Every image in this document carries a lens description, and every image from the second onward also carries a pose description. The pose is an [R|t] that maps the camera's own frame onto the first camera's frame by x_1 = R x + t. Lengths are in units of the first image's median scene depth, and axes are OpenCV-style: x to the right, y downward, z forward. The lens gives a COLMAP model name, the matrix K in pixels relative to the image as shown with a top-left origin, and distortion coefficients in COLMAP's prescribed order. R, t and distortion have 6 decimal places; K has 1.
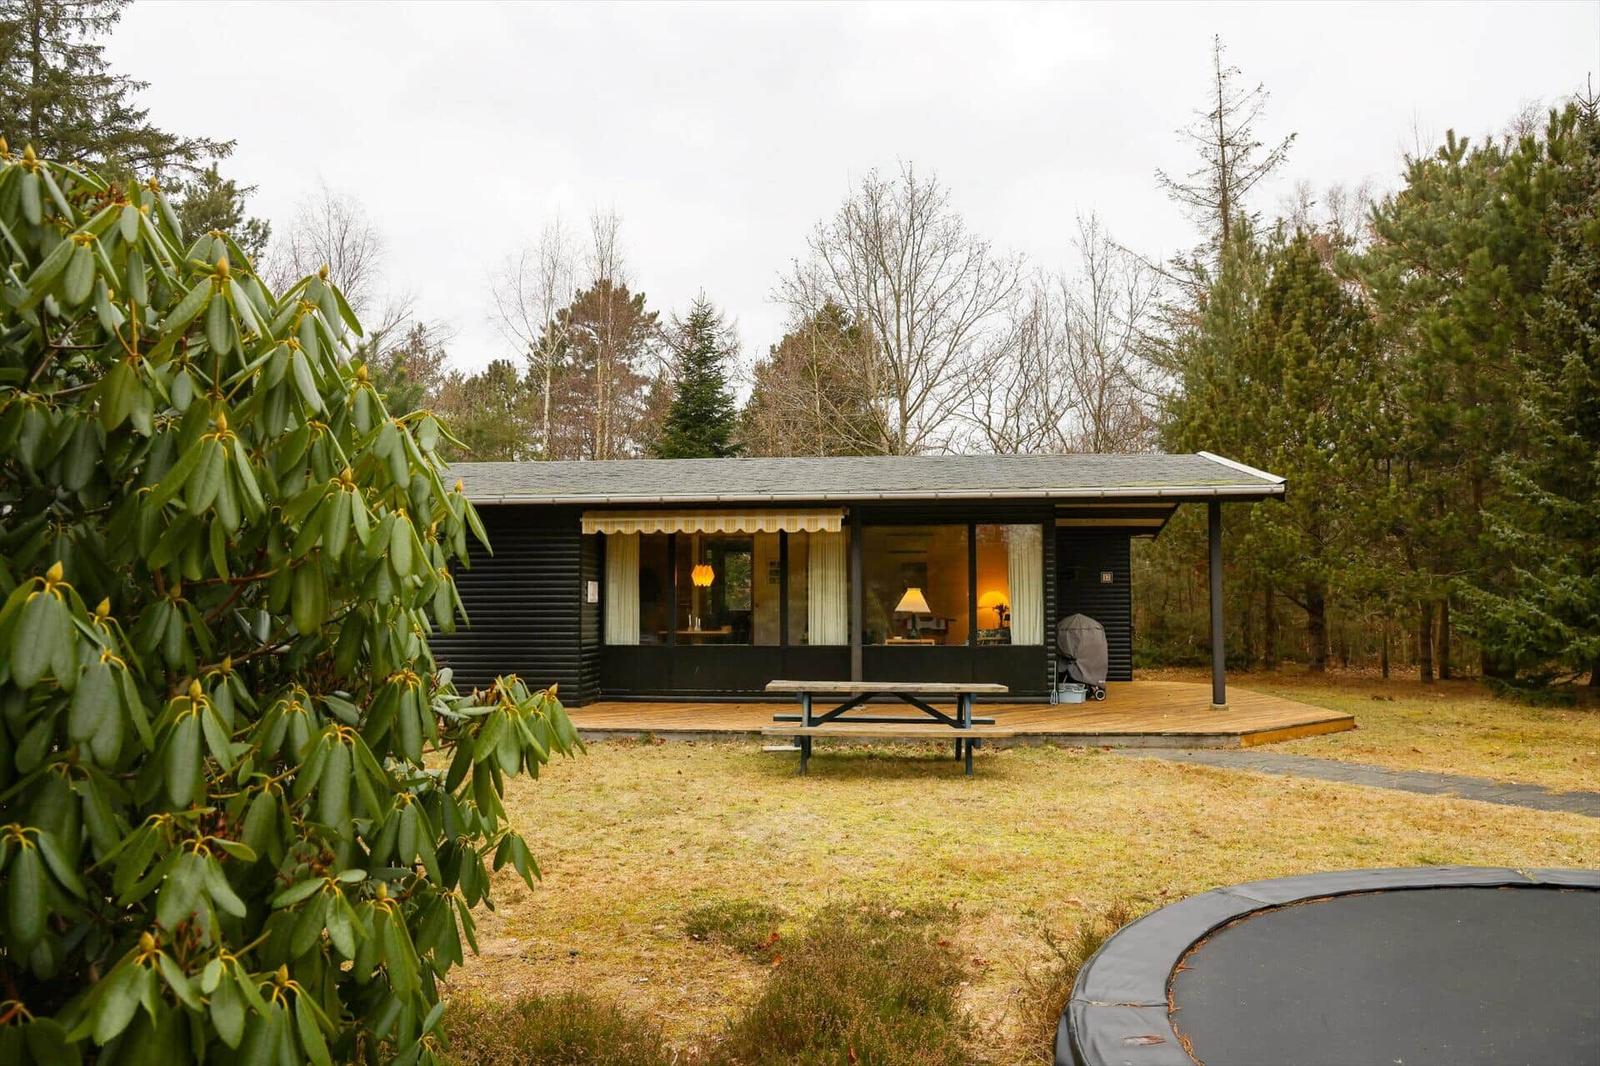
lens RADIAL K [[1096.6, 0, 800.0], [0, 1096.6, 533.0], [0, 0, 1]] dist [-0.088934, 0.063259]
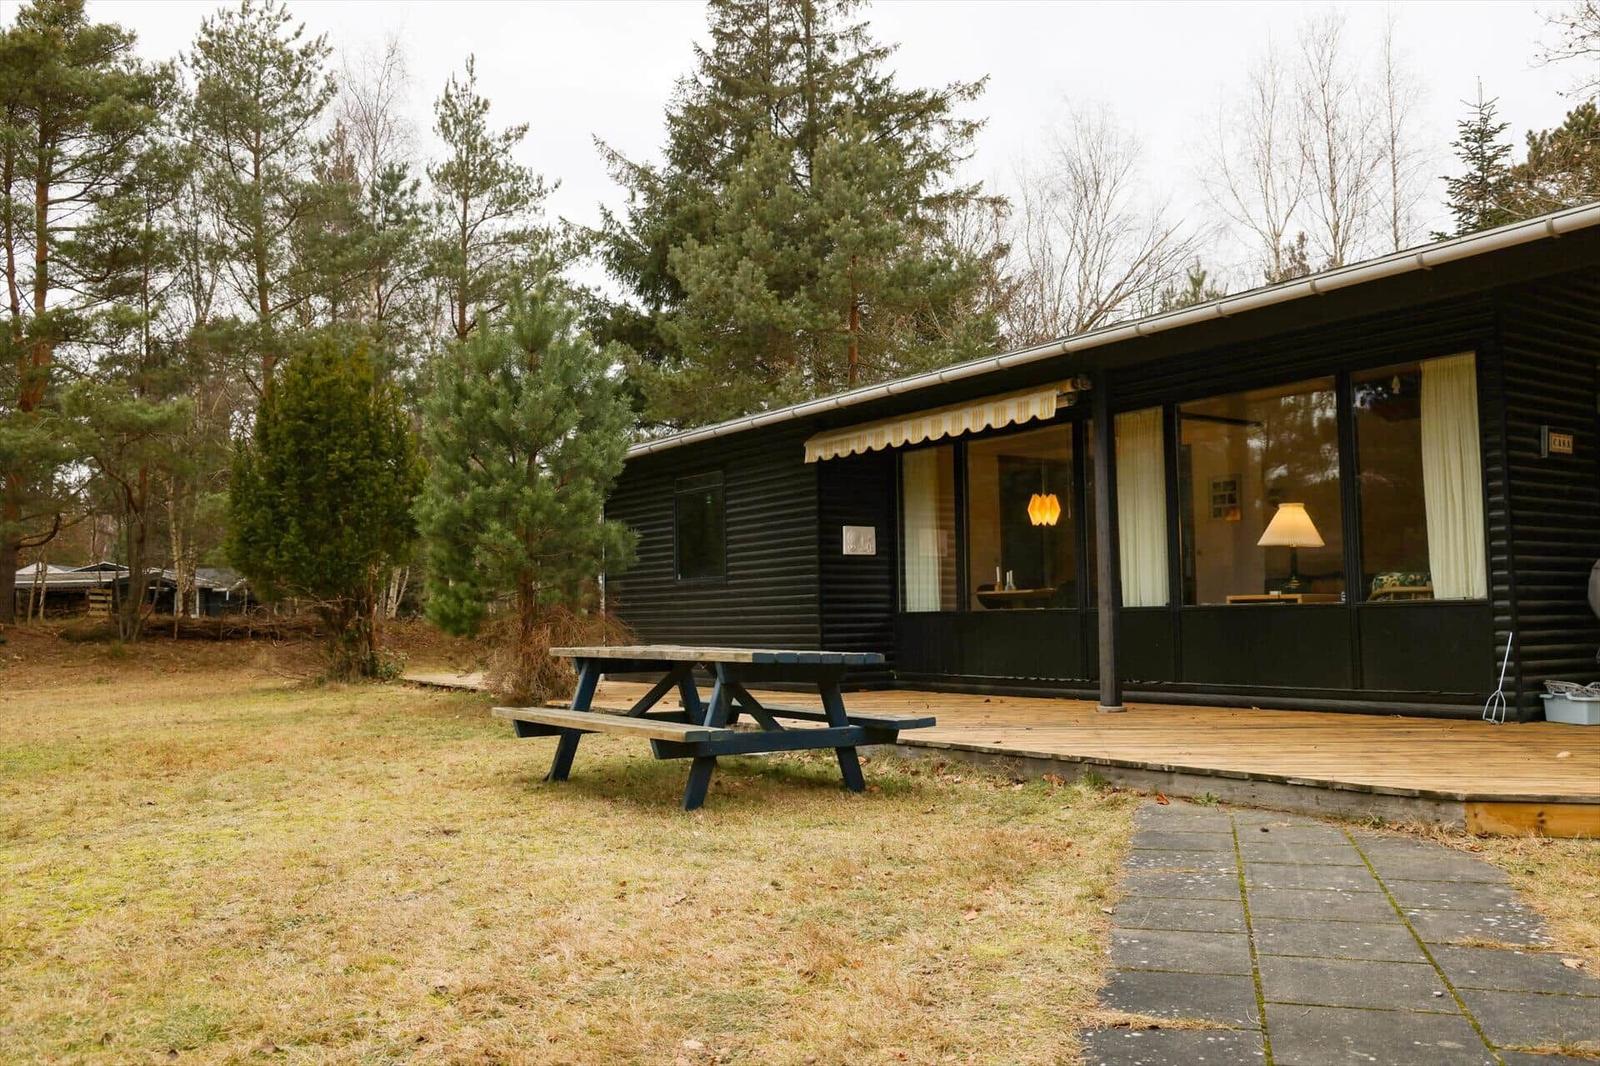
lens RADIAL K [[1306.5, 0, 810.3], [0, 1306.5, 536.2], [0, 0, 1]] dist [0.002349, 0.011408]
pose [[0.656961, -0.057393, -0.751737, 0.458132], [0.070745, 0.997392, -0.014323, 0.061415], [0.750598, -0.043772, 0.659308, 0.388266]]
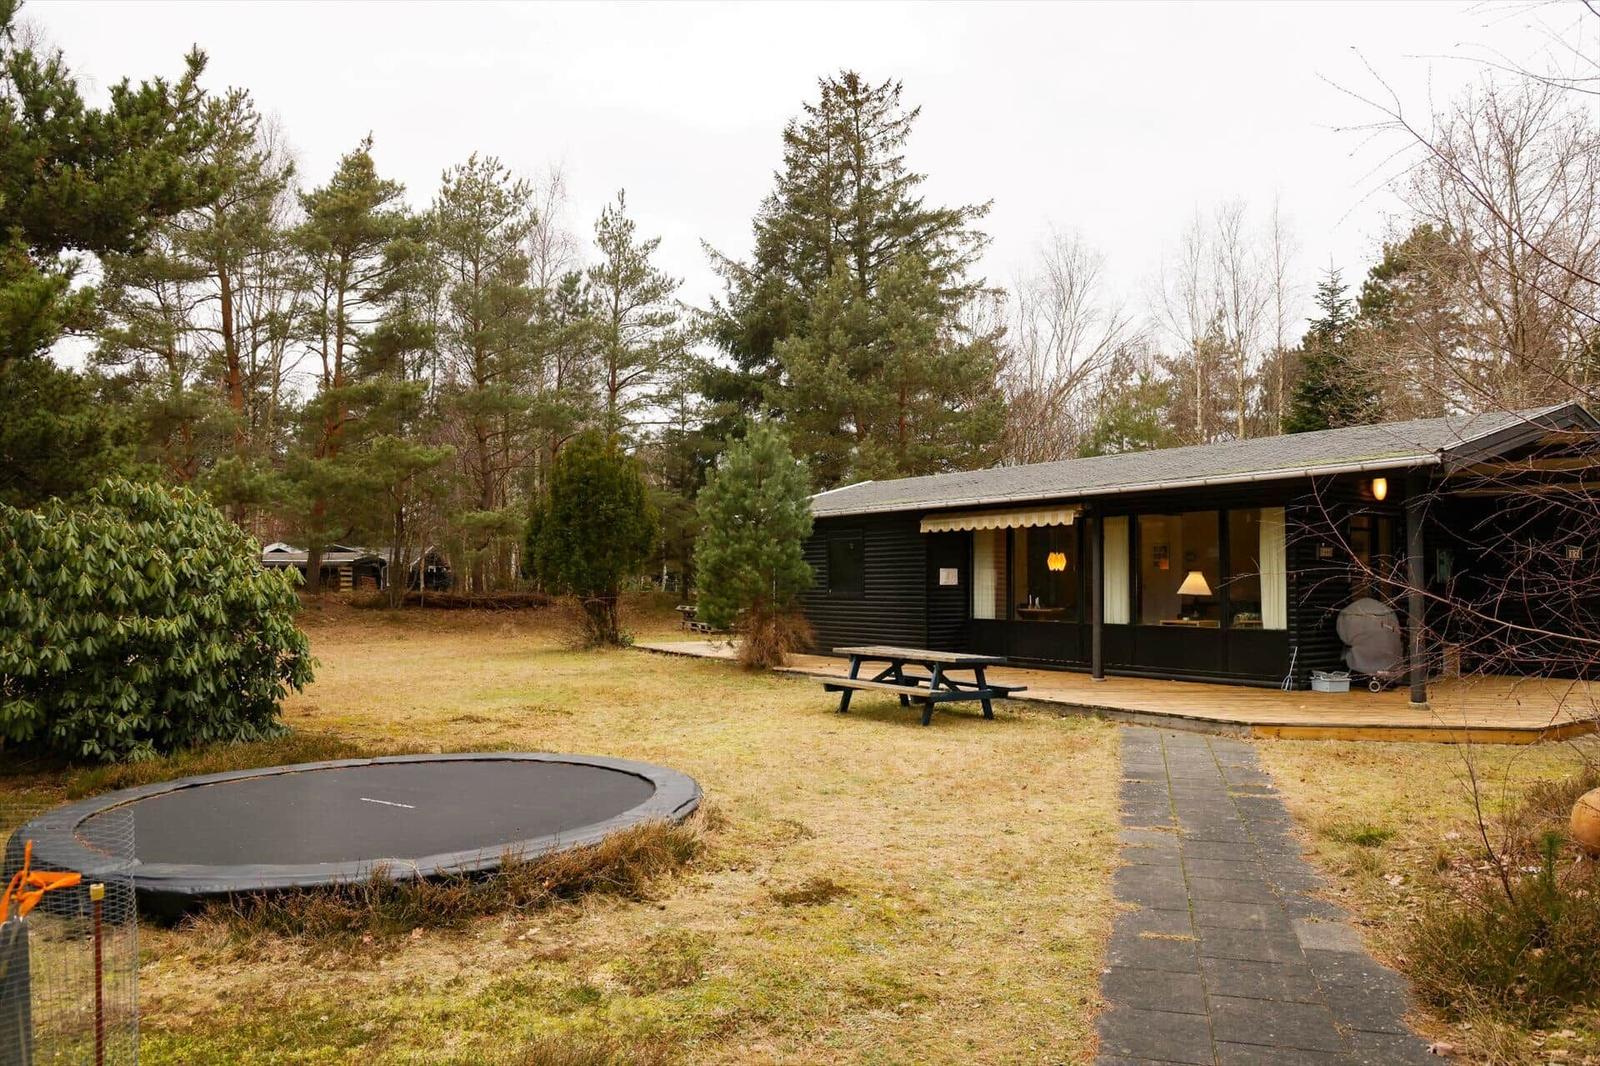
lens RADIAL K [[1096.6, 0, 800.0], [0, 1096.6, 533.0], [0, 0, 1]] dist [-0.088934, 0.063259]
pose [[0.649608, -0.031408, -0.759620, 0.671481], [0.052088, 0.998637, 0.003254, -0.010285], [0.758483, -0.041680, 0.650359, 0.037842]]
